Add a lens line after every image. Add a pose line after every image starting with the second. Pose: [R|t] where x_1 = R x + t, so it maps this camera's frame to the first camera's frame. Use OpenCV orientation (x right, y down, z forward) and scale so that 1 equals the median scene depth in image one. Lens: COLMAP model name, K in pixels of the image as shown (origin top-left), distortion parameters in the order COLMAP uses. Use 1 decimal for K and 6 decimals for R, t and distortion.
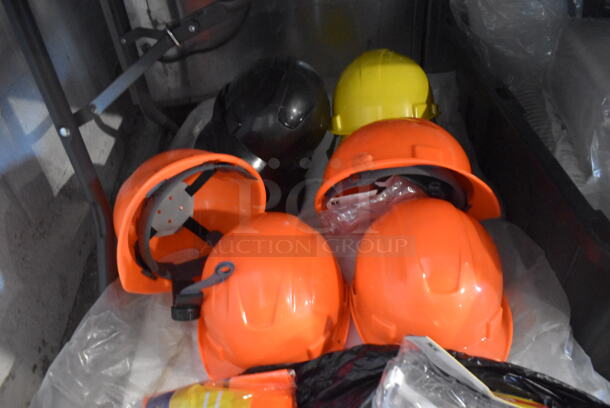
lens RADIAL K [[474.1, 0, 306.6], [0, 474.1, 205.5], [0, 0, 1]] dist [-0.099662, 0.014137]
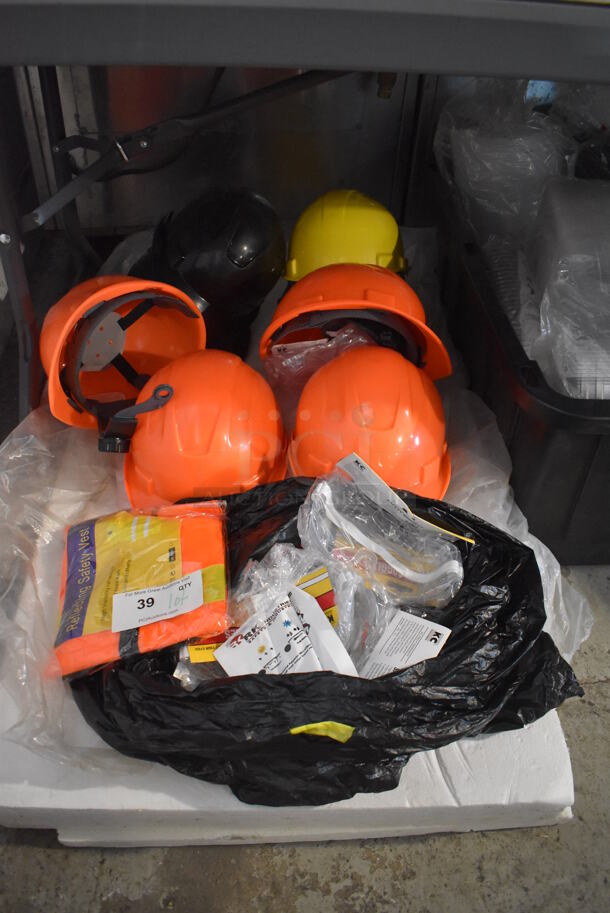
lens RADIAL K [[709.6, 0, 305.0], [0, 709.6, 456.5], [0, 0, 1]] dist [-0.099662, 0.014137]
pose [[0.993271, 0.077211, 0.086315, 0.002450], [-0.080618, 0.996069, 0.036711, 0.169484], [-0.083141, -0.043423, 0.995591, -0.444302]]
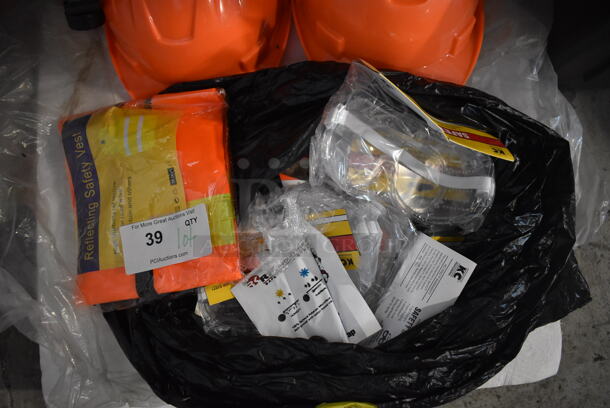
lens RADIAL K [[474.1, 0, 306.6], [0, 474.1, 205.5], [0, 0, 1]] dist [-0.099662, 0.014137]
pose [[0.995656, -0.039515, 0.084307, 0.038568], [-0.026589, 0.747098, 0.664182, -0.058432], [-0.089231, -0.663538, 0.742802, 0.183379]]
